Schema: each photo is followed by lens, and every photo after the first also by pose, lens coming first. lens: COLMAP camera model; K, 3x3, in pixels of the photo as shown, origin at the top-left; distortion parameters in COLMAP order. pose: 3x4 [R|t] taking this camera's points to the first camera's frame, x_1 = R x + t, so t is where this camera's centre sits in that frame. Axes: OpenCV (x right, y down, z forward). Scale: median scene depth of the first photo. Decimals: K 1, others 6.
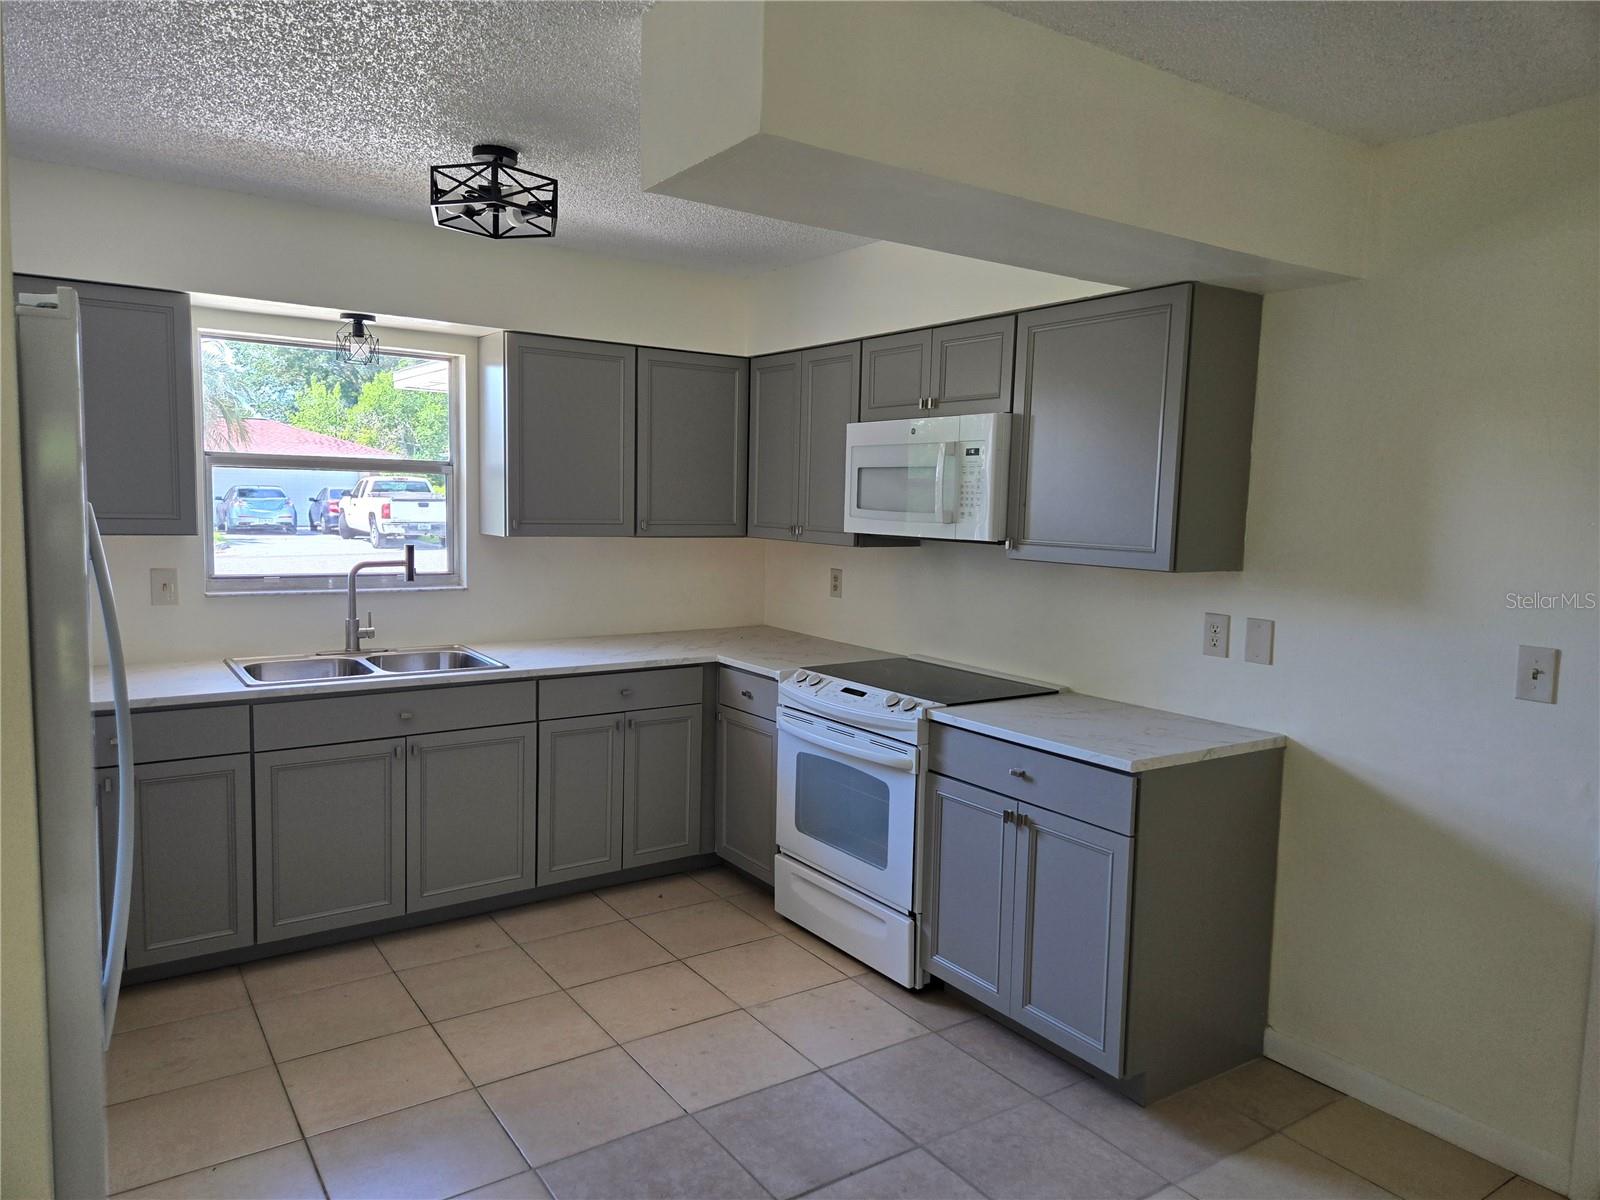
lens RADIAL K [[1084.0, 0, 785.0], [0, 1084.0, 602.1], [0, 0, 1]] dist [0.053823, -0.022009]
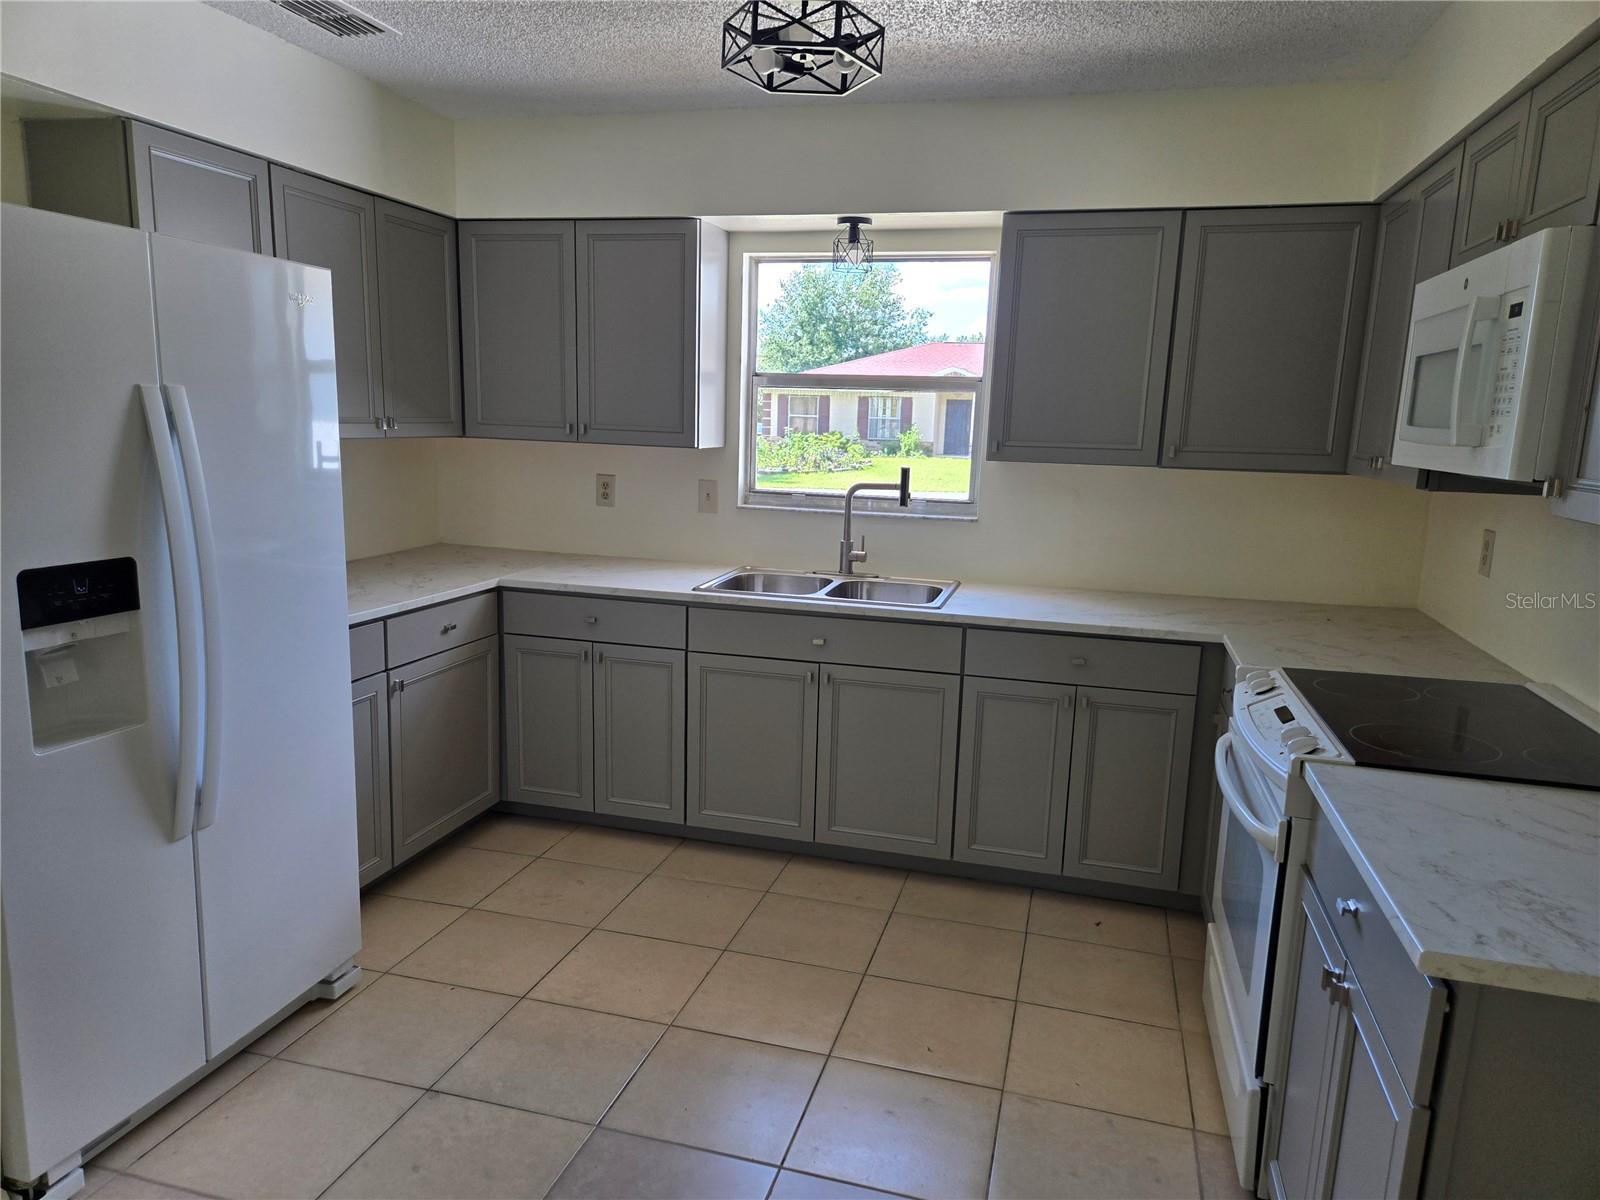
lens RADIAL K [[1084.0, 0, 775.8], [0, 1084.0, 628.4], [0, 0, 1]] dist [0.053823, -0.022009]
pose [[0.640923, 0.144782, -0.753827, 0.317212], [-0.092133, 0.989461, 0.111705, -0.009931], [0.762056, -0.002142, 0.647508, 0.320437]]
